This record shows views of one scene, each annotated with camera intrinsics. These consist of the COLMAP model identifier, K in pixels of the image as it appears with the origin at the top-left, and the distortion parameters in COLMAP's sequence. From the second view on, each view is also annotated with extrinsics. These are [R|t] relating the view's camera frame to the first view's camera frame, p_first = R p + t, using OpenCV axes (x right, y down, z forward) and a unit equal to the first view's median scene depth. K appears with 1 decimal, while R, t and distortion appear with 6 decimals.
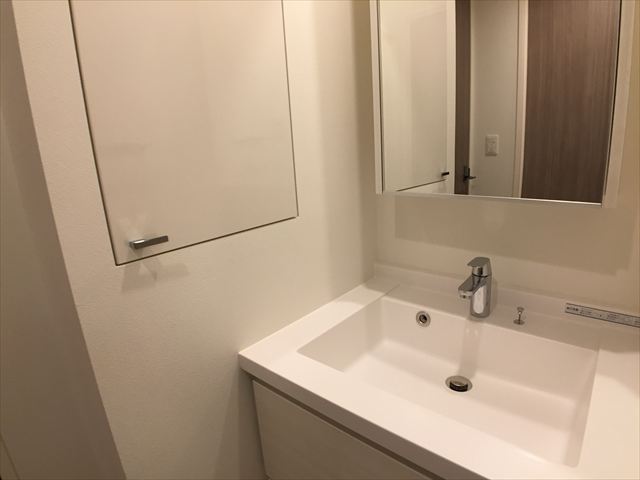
lens RADIAL K [[366.9, 0, 320.0], [0, 366.9, 240.0], [0, 0, 1]] dist [-0.072095, 0.001068]
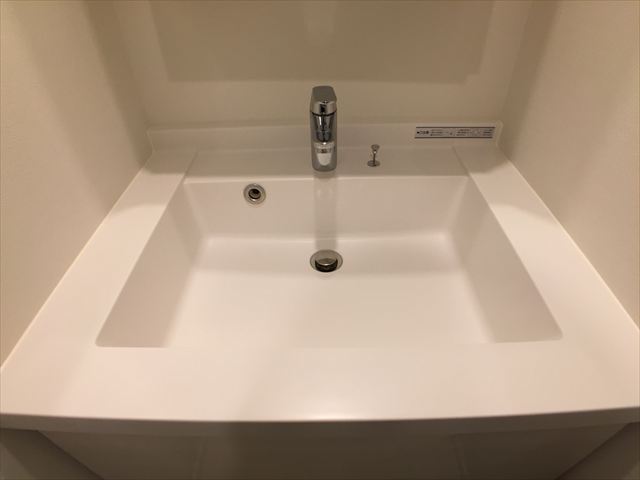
lens RADIAL K [[366.9, 0, 320.0], [0, 366.9, 240.0], [0, 0, 1]] dist [-0.072095, 0.001068]
pose [[0.758180, -0.387868, 0.524138, -0.027243], [0.146541, 0.884633, 0.442662, 0.001718], [-0.635364, -0.258809, 0.727551, 0.427451]]
